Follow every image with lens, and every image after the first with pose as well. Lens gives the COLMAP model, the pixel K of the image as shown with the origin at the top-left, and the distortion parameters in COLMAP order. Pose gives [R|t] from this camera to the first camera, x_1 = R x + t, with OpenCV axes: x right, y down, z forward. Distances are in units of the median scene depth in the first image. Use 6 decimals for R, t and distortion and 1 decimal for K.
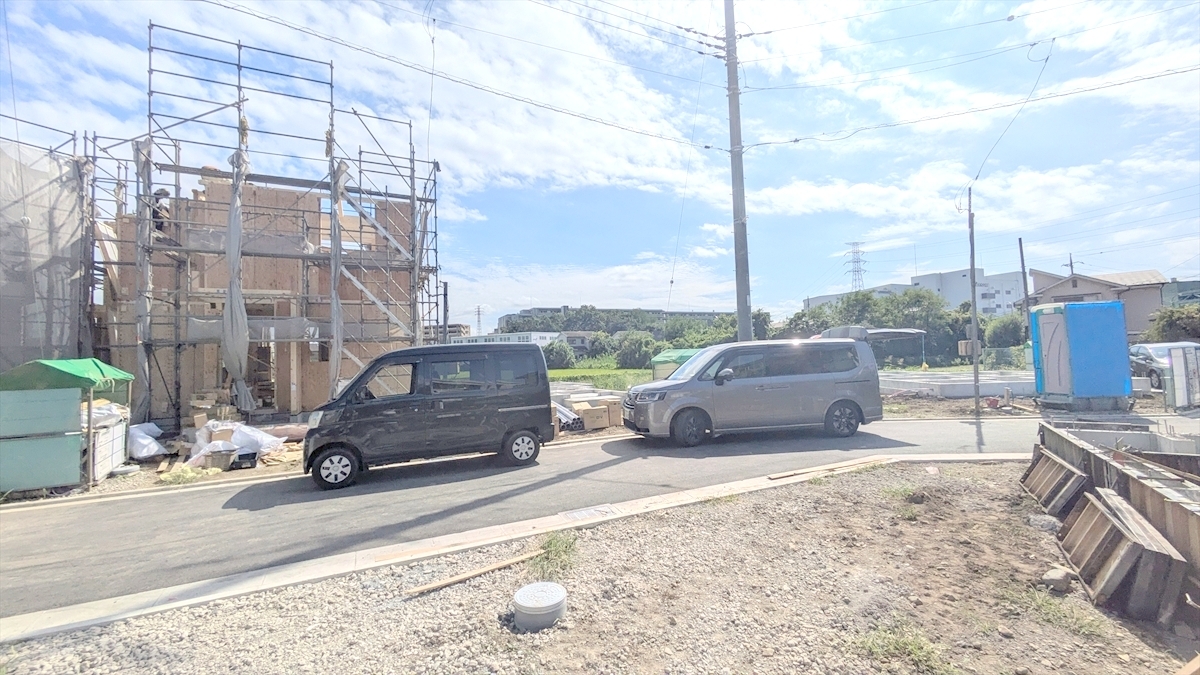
lens RADIAL K [[503.2, 0, 611.3], [0, 503.2, 338.6], [0, 0, 1]] dist [0.007479, 0.000121]
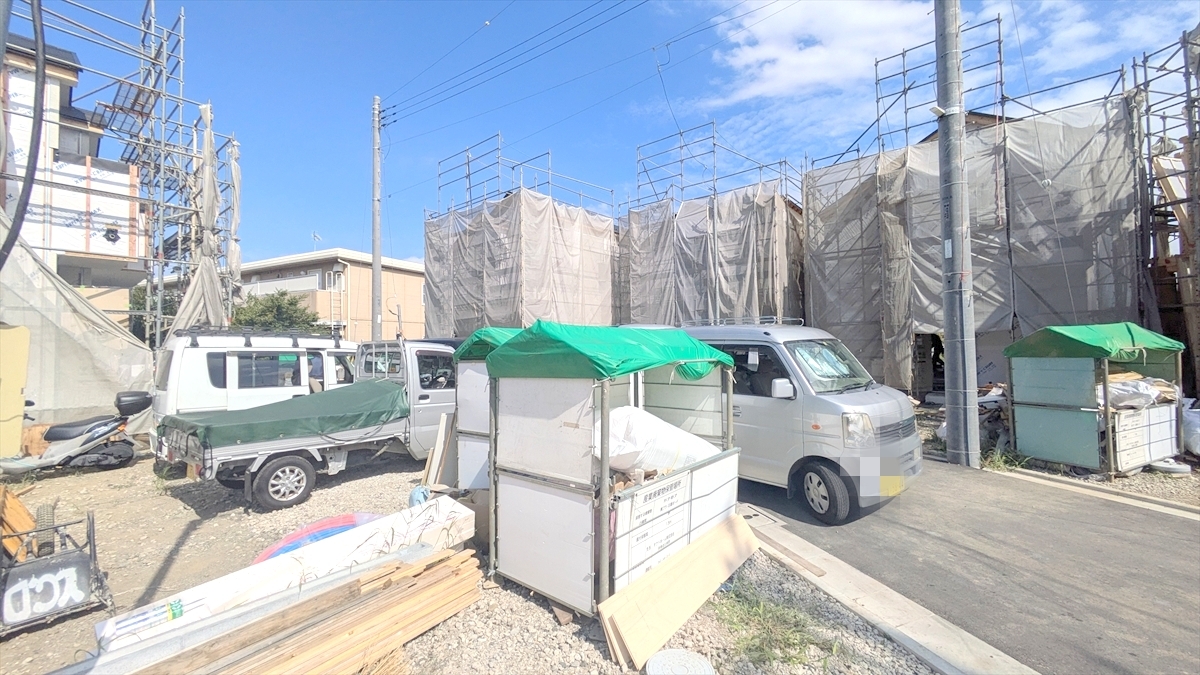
lens RADIAL K [[454.0, 0, 600.0], [0, 454.0, 337.5], [0, 0, 1]] dist [-0.013146, 0.000200]
pose [[-0.227713, 0.011371, -0.973662, -0.118516], [0.066786, 0.997759, -0.003967, 0.009738], [0.971435, -0.065931, -0.227962, 0.343746]]
